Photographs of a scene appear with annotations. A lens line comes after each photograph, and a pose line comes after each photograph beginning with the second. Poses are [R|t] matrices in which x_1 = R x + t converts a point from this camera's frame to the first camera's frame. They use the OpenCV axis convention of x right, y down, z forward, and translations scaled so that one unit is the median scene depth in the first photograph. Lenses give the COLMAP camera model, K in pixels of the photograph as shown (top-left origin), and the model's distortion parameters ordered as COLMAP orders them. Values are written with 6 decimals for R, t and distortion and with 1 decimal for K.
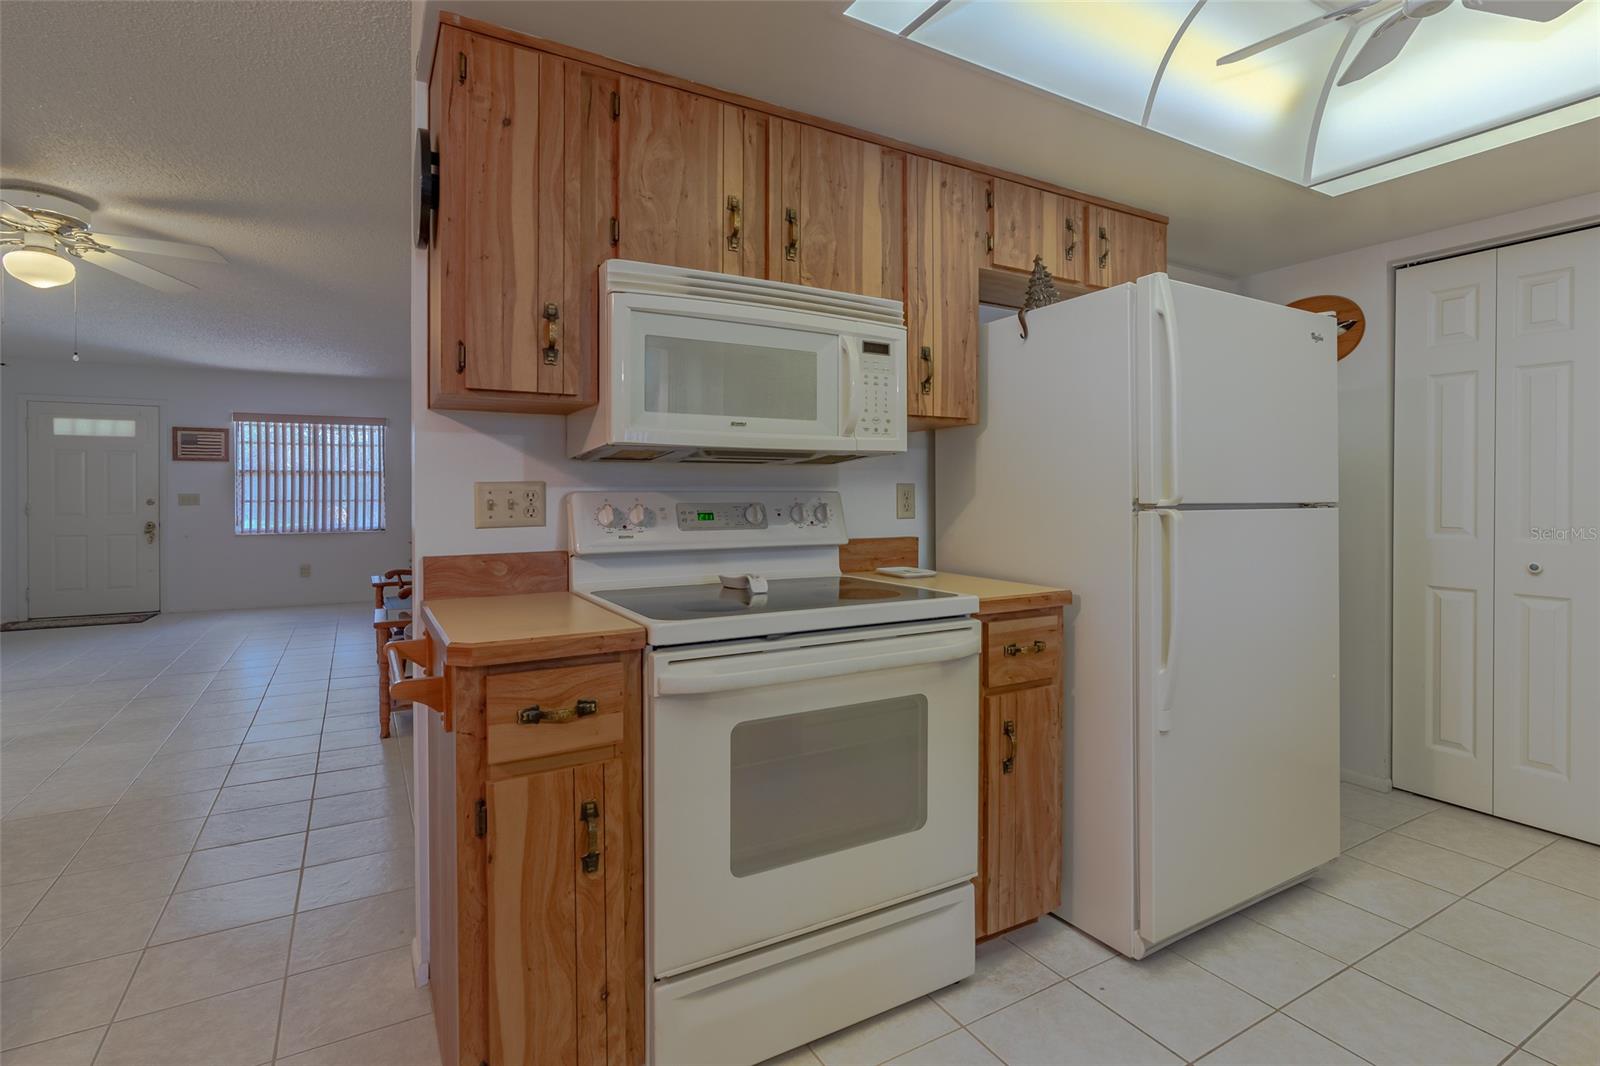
lens RADIAL K [[745.6, 0, 801.8], [0, 745.6, 500.8], [0, 0, 1]] dist [-0.002993, 0.002542]
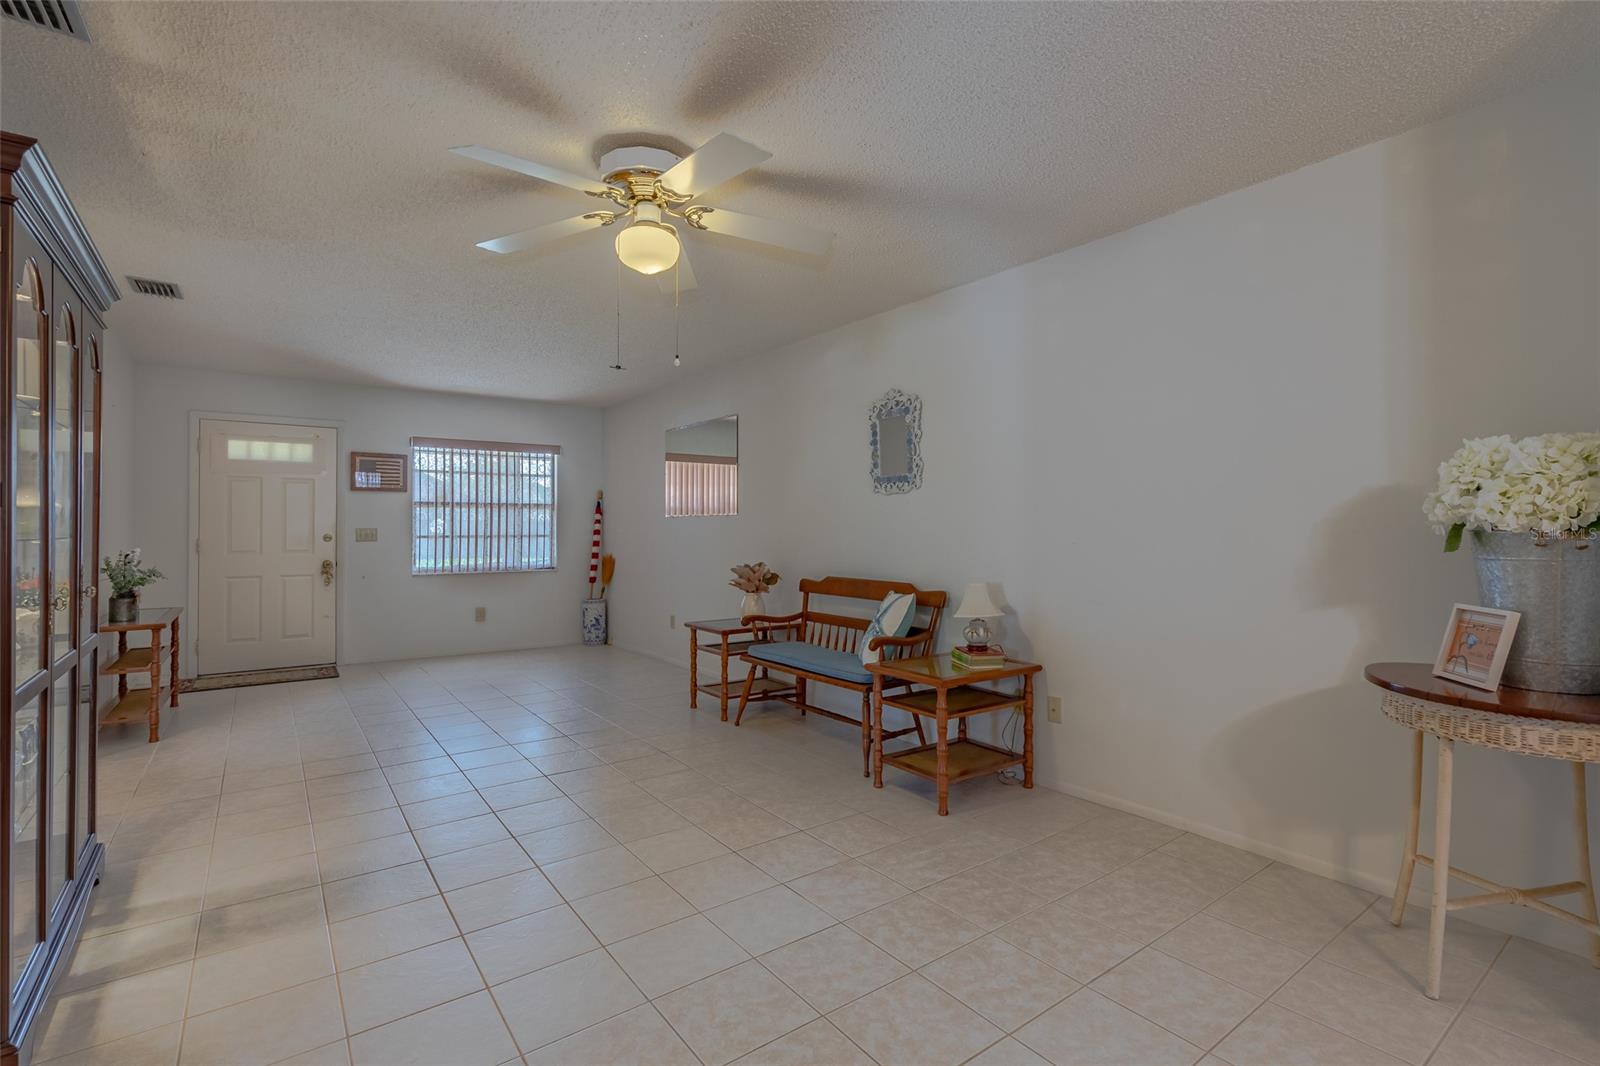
lens RADIAL K [[745.6, 0, 804.6], [0, 745.6, 532.1], [0, 0, 1]] dist [-0.002993, 0.002542]
pose [[0.994687, 0.002189, 0.102920, -0.404422], [-0.001636, 0.999984, -0.005463, -0.001091], [-0.102930, 0.005266, 0.994675, 0.076765]]
